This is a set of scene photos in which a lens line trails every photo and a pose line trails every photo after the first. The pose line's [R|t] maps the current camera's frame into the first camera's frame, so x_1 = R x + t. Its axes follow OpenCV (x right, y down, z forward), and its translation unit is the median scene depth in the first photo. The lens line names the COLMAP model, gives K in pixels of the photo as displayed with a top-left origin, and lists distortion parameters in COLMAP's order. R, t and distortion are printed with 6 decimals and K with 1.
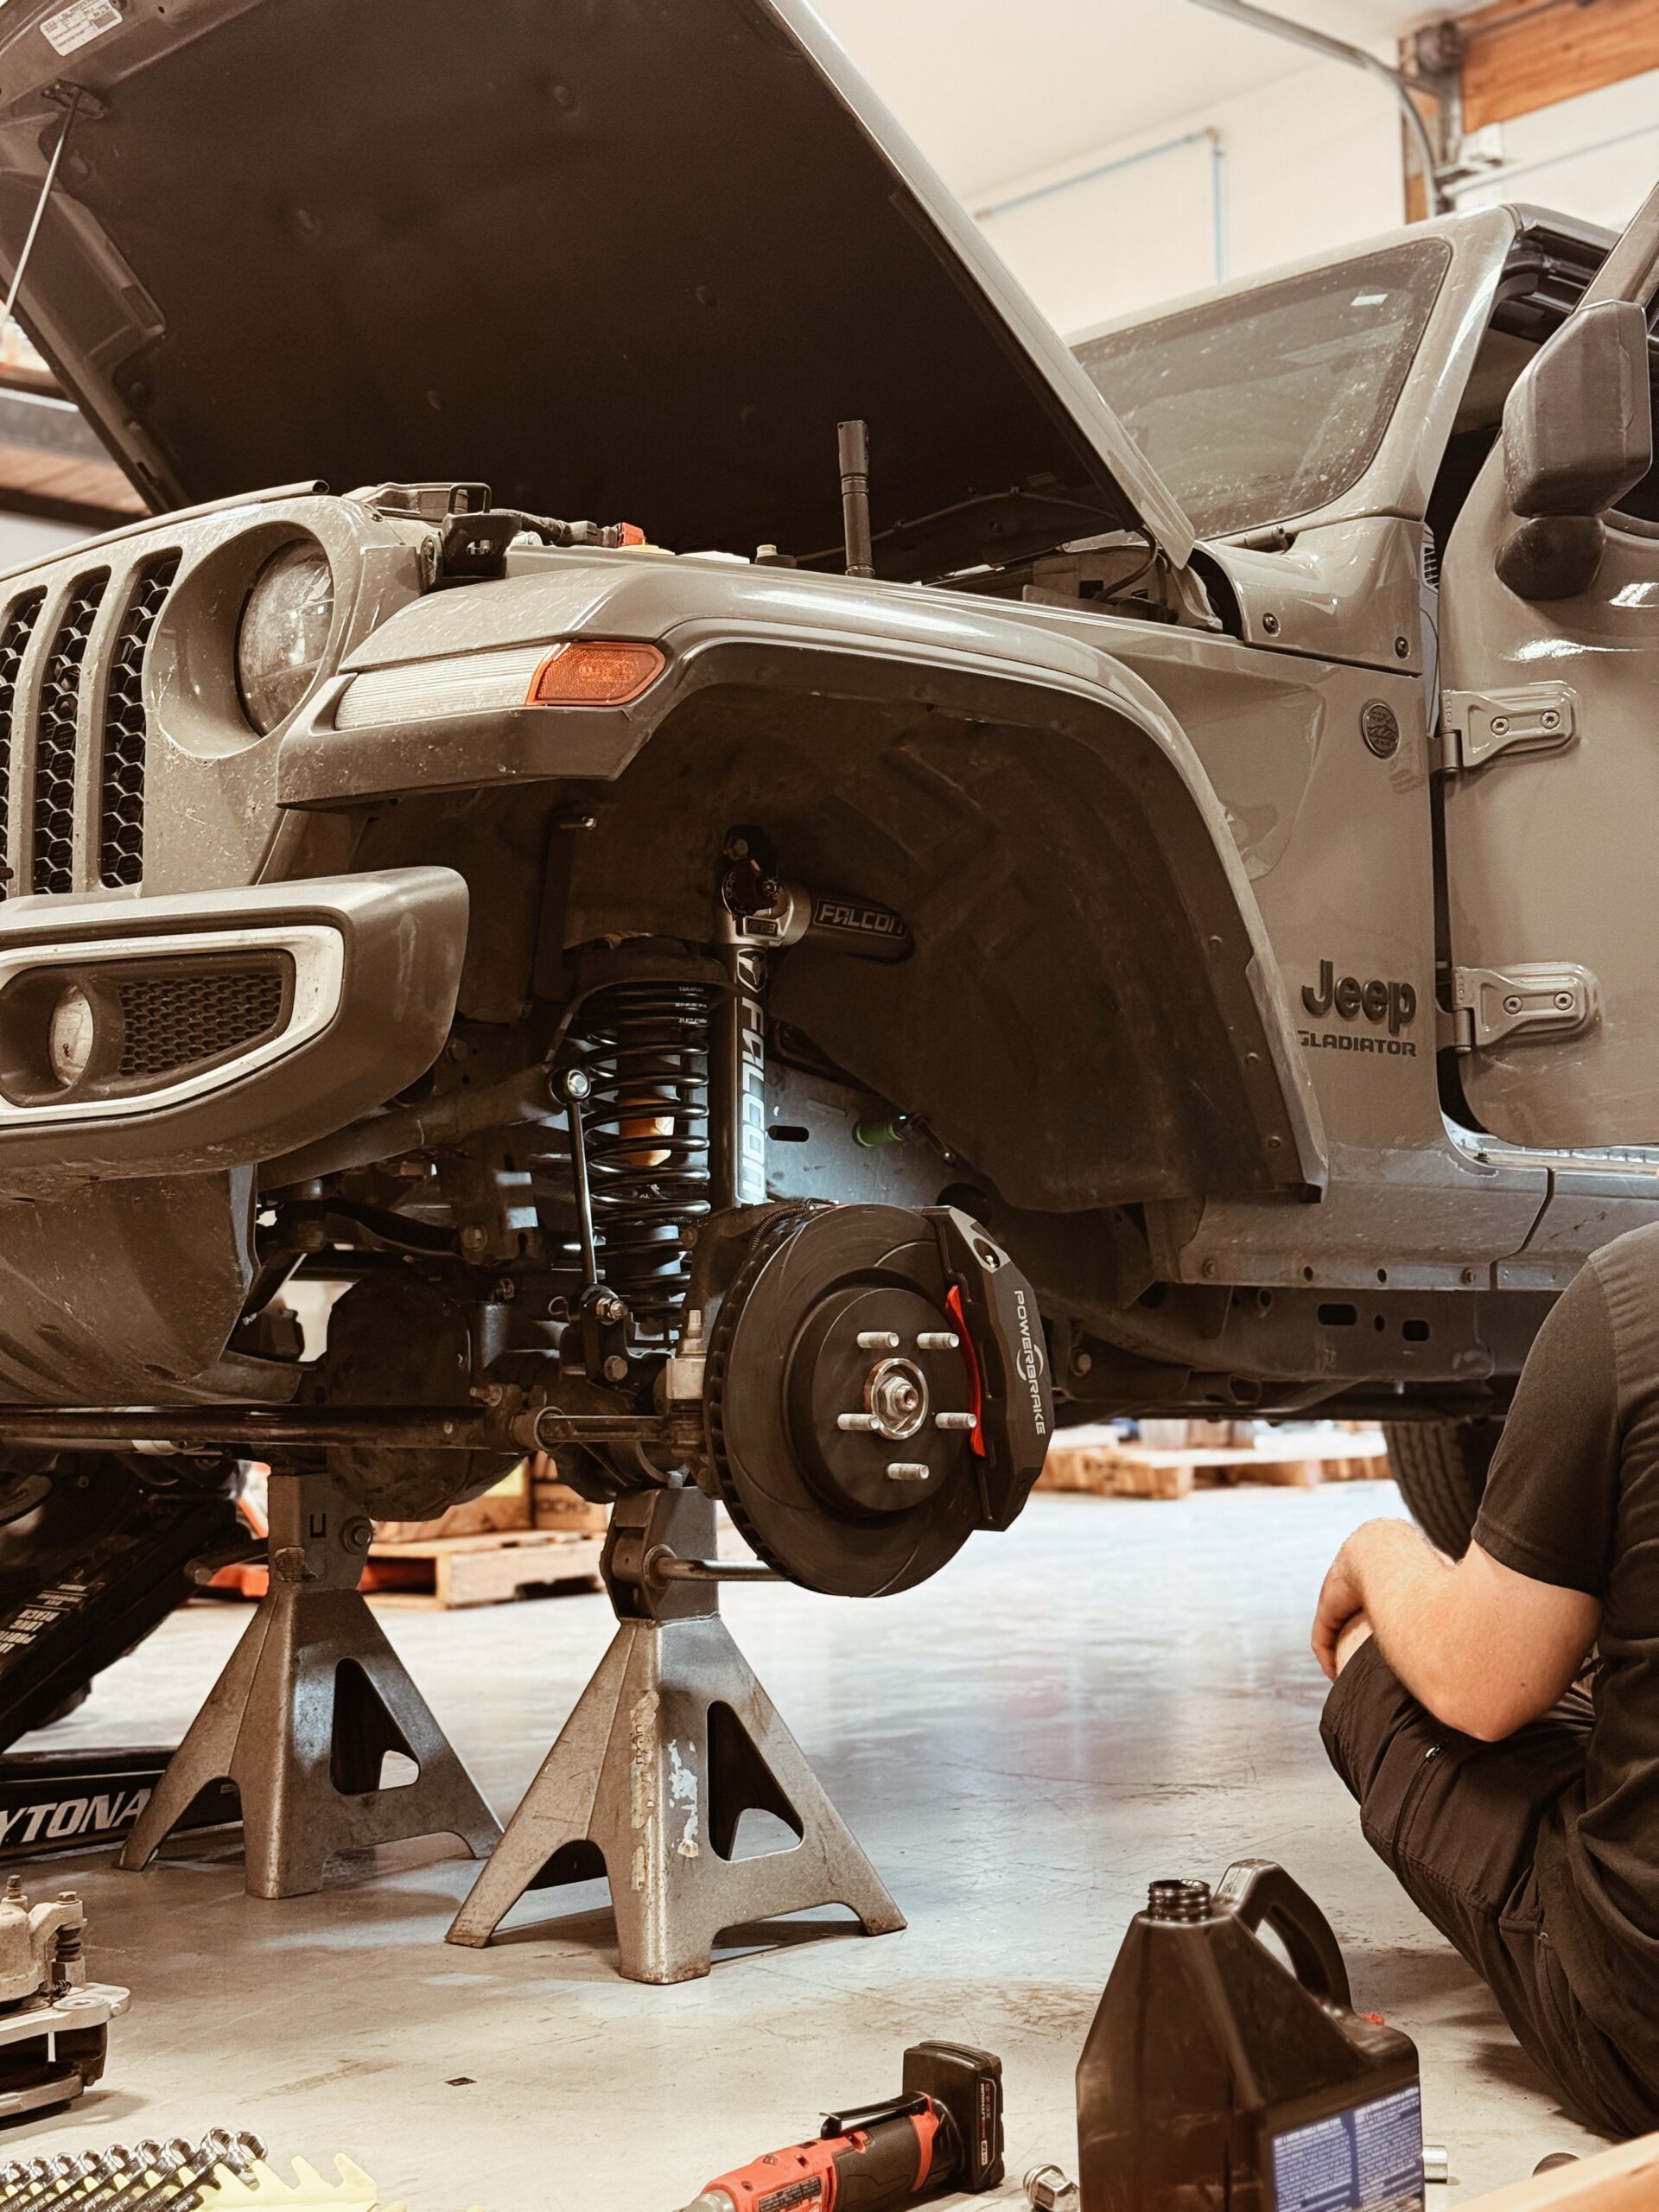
lens RADIAL K [[3077.9, 0, 829.5], [0, 3077.9, 1106.0], [0, 0, 1]] dist [0.027186, 0.018220]
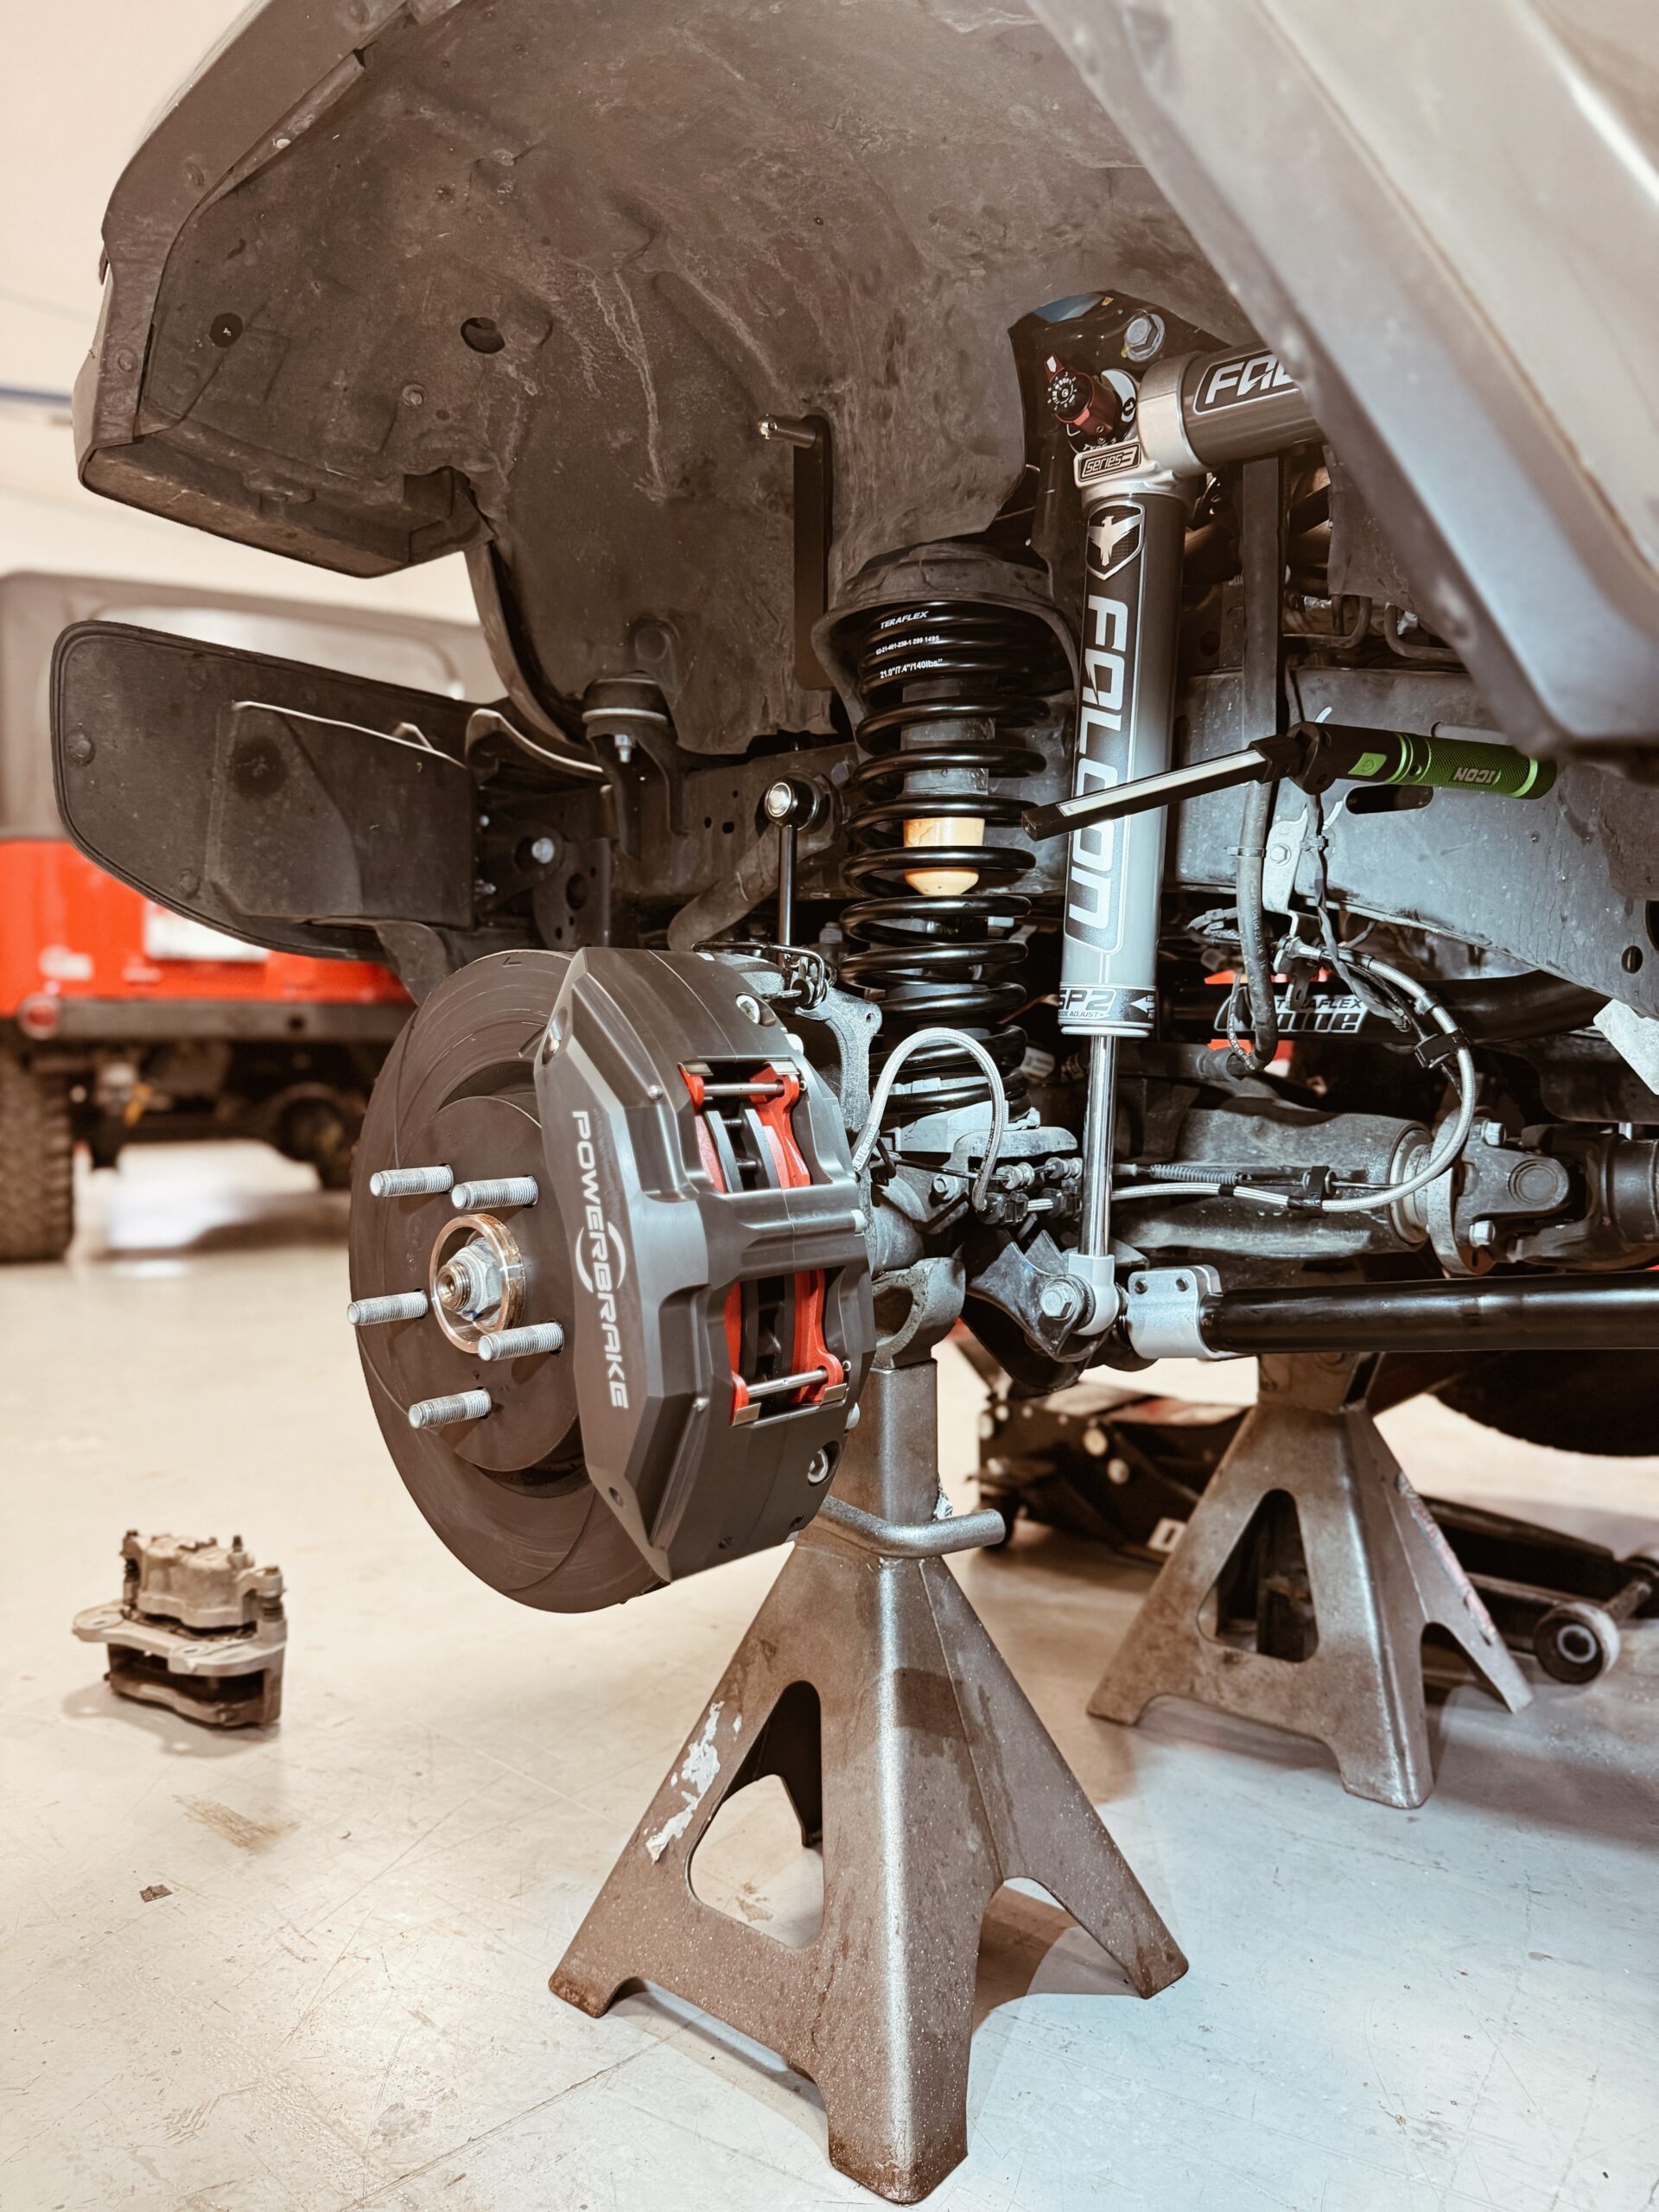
lens RADIAL K [[1547.6, 0, 829.5], [0, 1547.6, 1106.0], [0, 0, 1]] dist [-0.002528, -0.000783]
pose [[0.049993, 0.052386, -0.997375, 0.306201], [0.068119, 0.996119, 0.055735, 0.048710], [0.996424, -0.070726, 0.046231, 1.023904]]
